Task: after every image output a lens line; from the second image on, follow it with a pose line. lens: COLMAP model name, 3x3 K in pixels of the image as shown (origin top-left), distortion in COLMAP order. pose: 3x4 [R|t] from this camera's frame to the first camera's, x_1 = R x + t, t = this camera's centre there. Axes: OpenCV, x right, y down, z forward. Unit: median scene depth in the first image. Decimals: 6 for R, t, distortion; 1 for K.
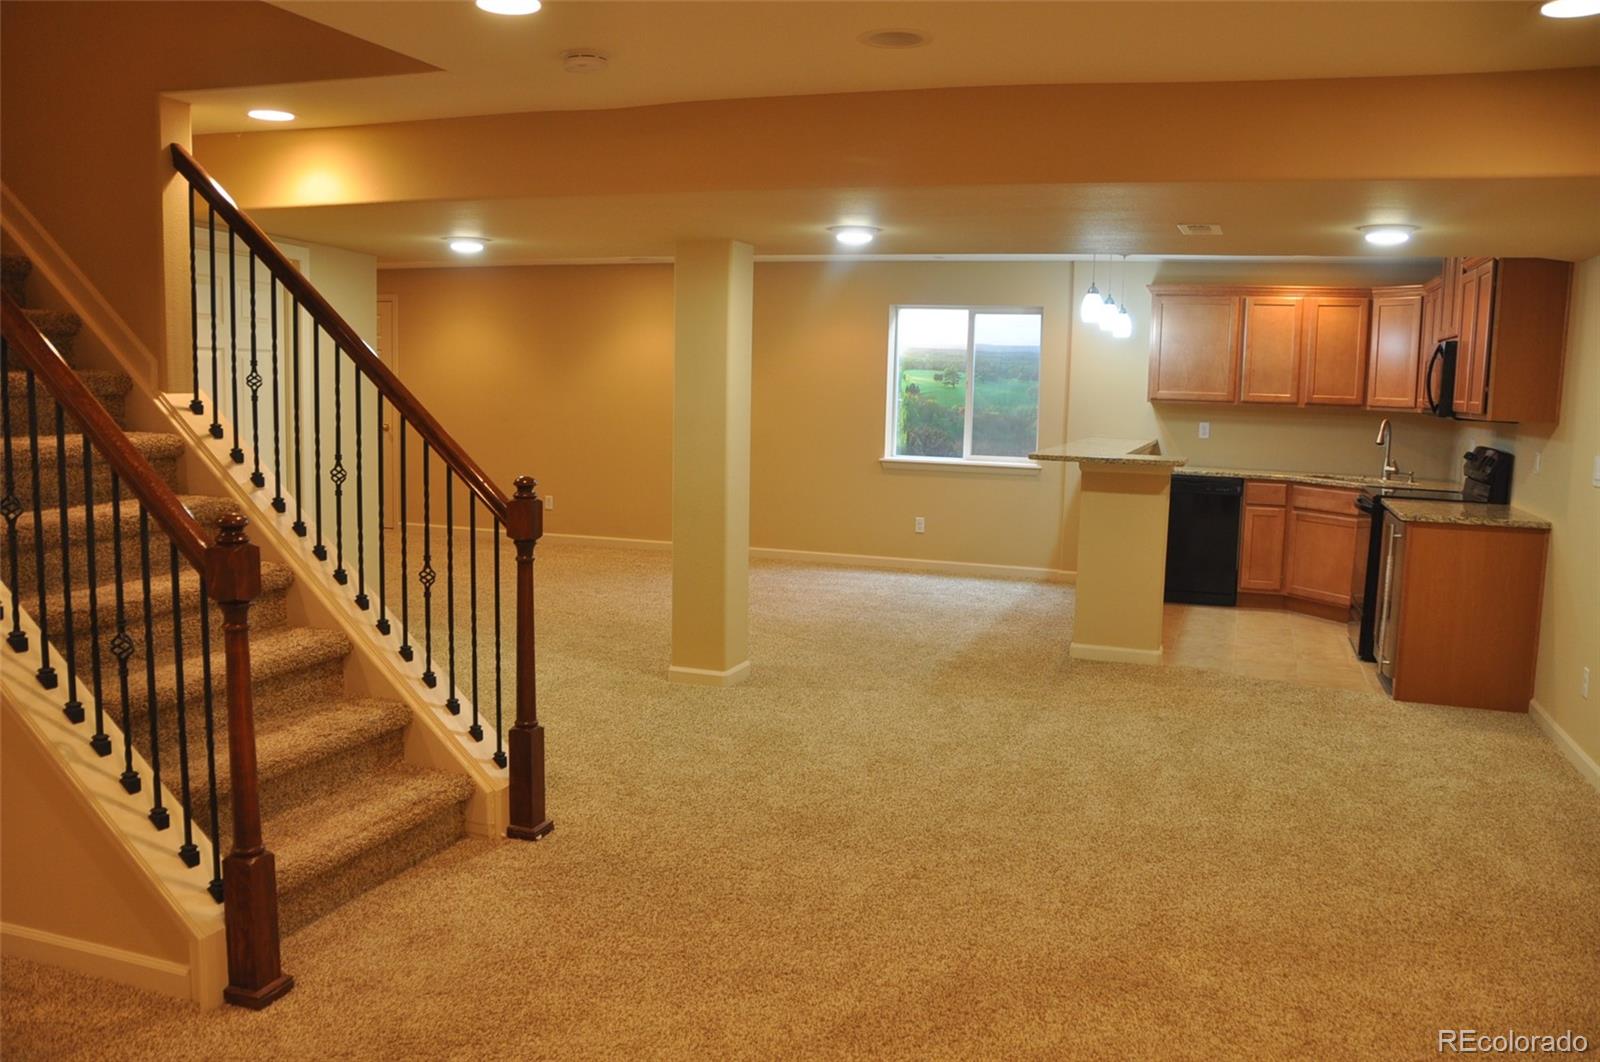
lens RADIAL K [[1296.6, 0, 800.0], [0, 1296.6, 531.0], [0, 0, 1]] dist [-0.123985, 0.006712]
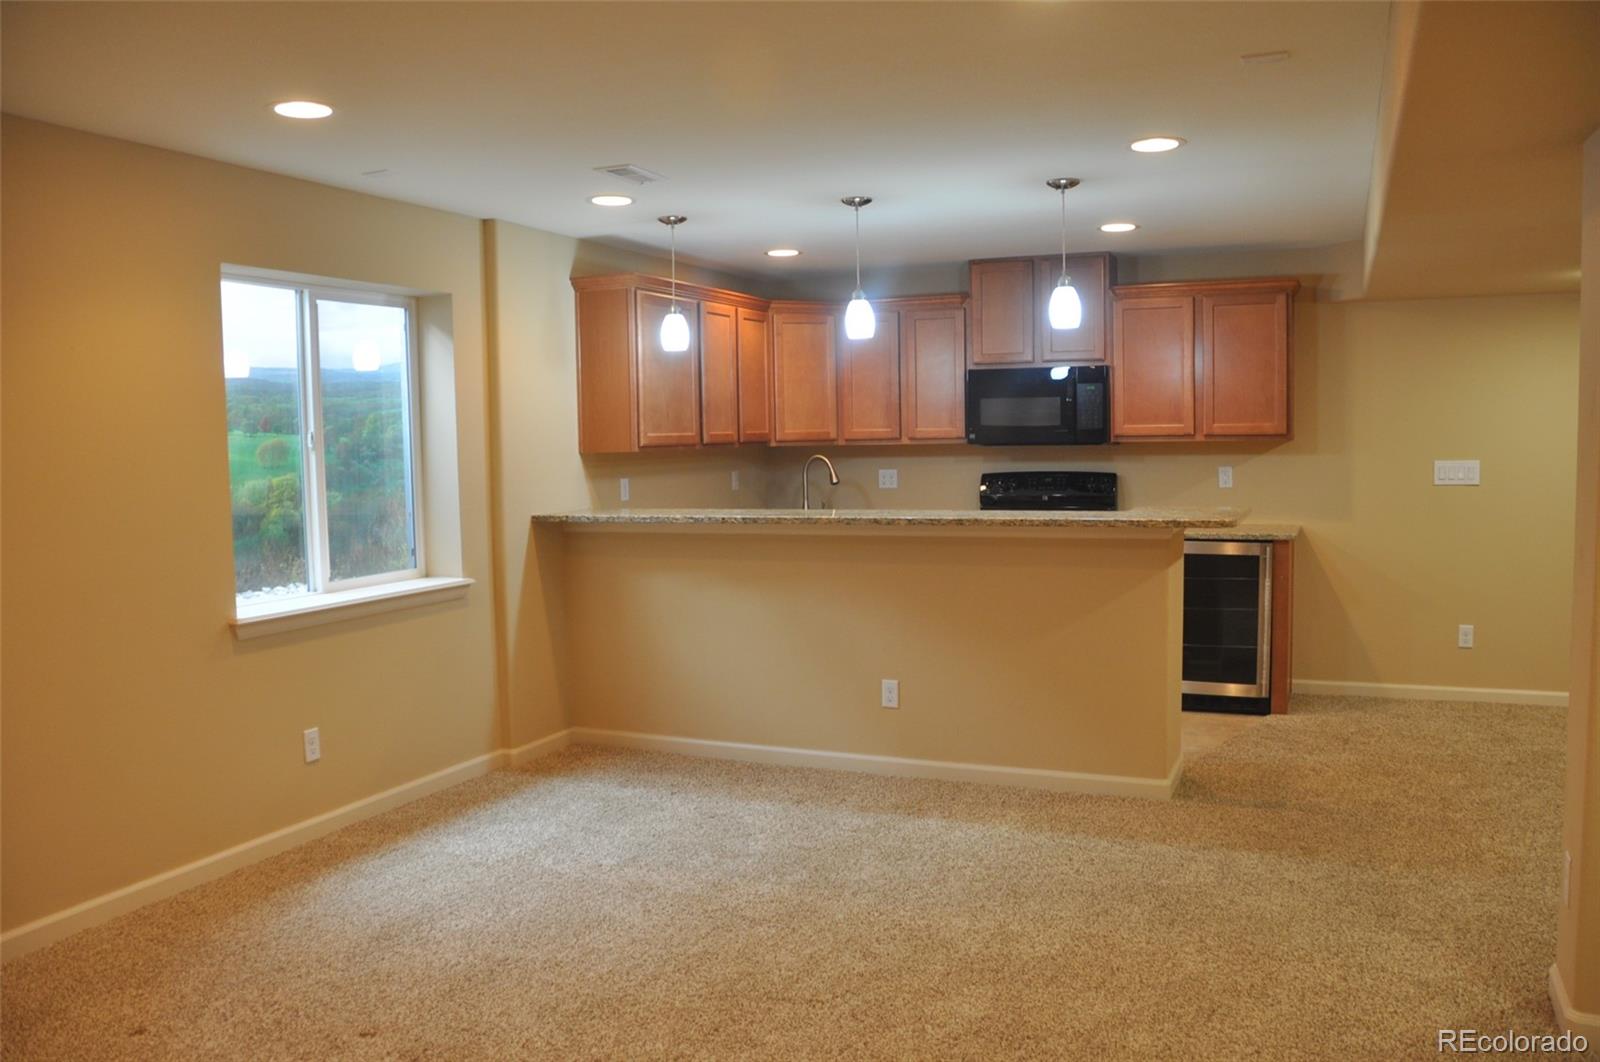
lens RADIAL K [[1268.1, 0, 800.8], [0, 1268.1, 554.4], [0, 0, 1]] dist [-0.139352, -0.001836]
pose [[0.071264, -0.118760, 0.990362, -0.385789], [0.135502, 0.984835, 0.108347, -0.113763], [-0.988211, 0.126475, 0.086276, 0.918308]]
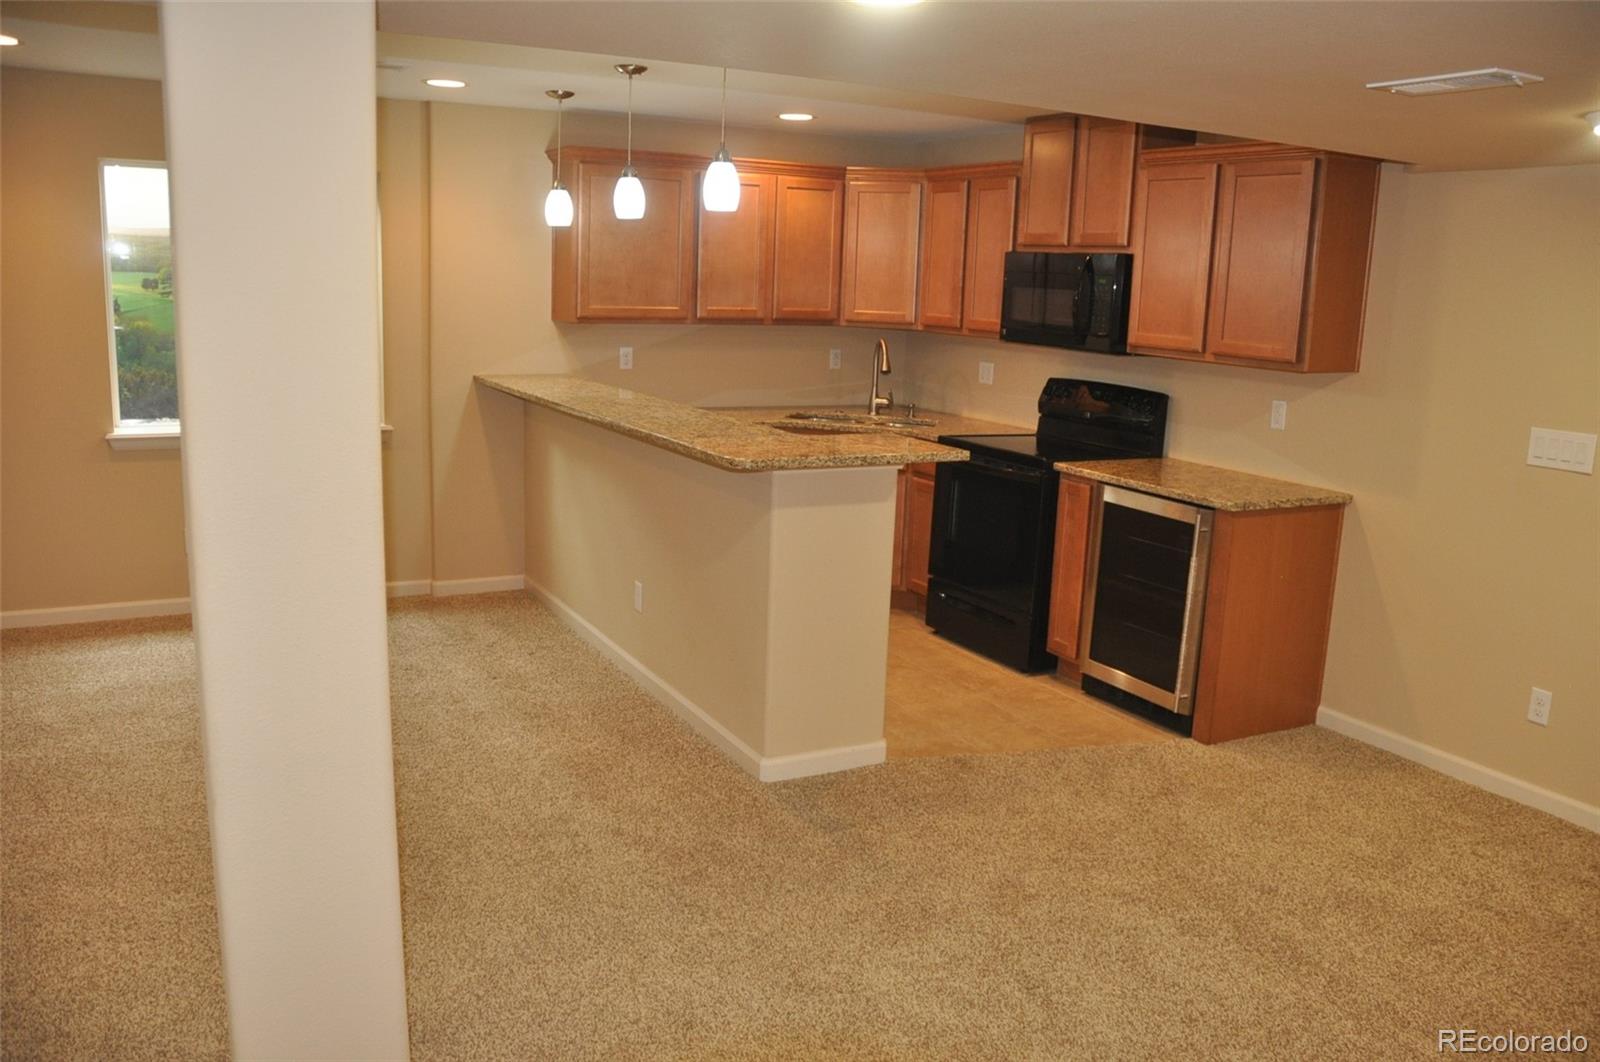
lens RADIAL K [[1296.6, 0, 800.0], [0, 1296.6, 531.0], [0, 0, 1]] dist [-0.123985, 0.006712]
pose [[0.668290, -0.145836, 0.729465, -0.165744], [0.065351, 0.988314, 0.137715, -0.082540], [-0.741024, -0.044362, 0.670011, 0.482722]]
